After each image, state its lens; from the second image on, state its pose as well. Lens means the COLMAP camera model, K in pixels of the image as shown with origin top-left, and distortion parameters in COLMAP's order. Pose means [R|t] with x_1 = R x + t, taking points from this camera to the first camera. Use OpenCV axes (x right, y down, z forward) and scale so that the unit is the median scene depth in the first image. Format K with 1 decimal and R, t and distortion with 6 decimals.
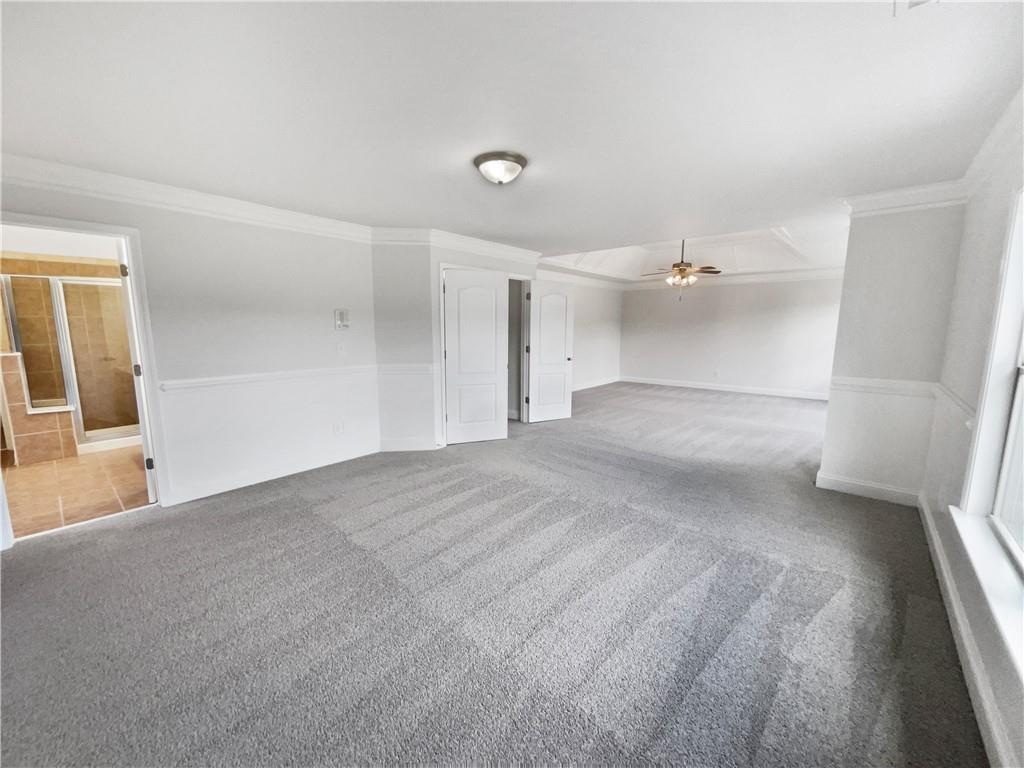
lens RADIAL K [[409.9, 0, 512.0], [0, 409.9, 384.0], [0, 0, 1]] dist [0.000740, 0.000055]
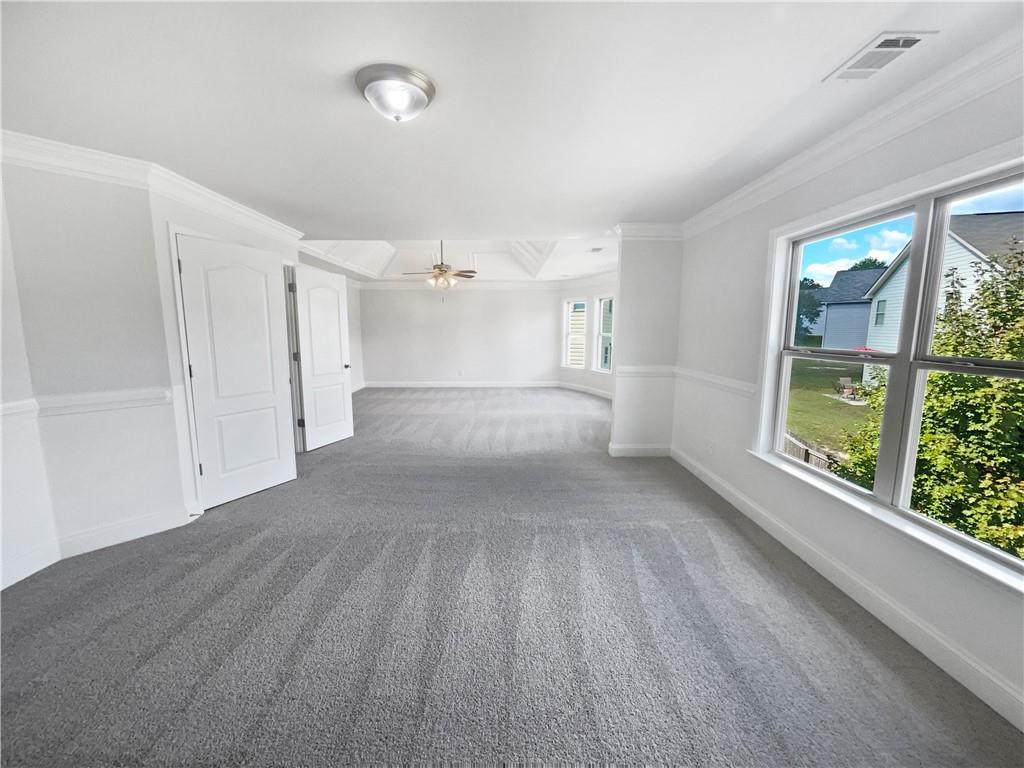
lens RADIAL K [[409.9, 0, 512.0], [0, 409.9, 384.0], [0, 0, 1]] dist [0.000740, 0.000055]
pose [[0.749438, -0.089356, 0.656017, -0.270611], [0.093805, 0.995186, 0.028390, -0.029786], [-0.655396, 0.040261, 0.754212, 0.258944]]
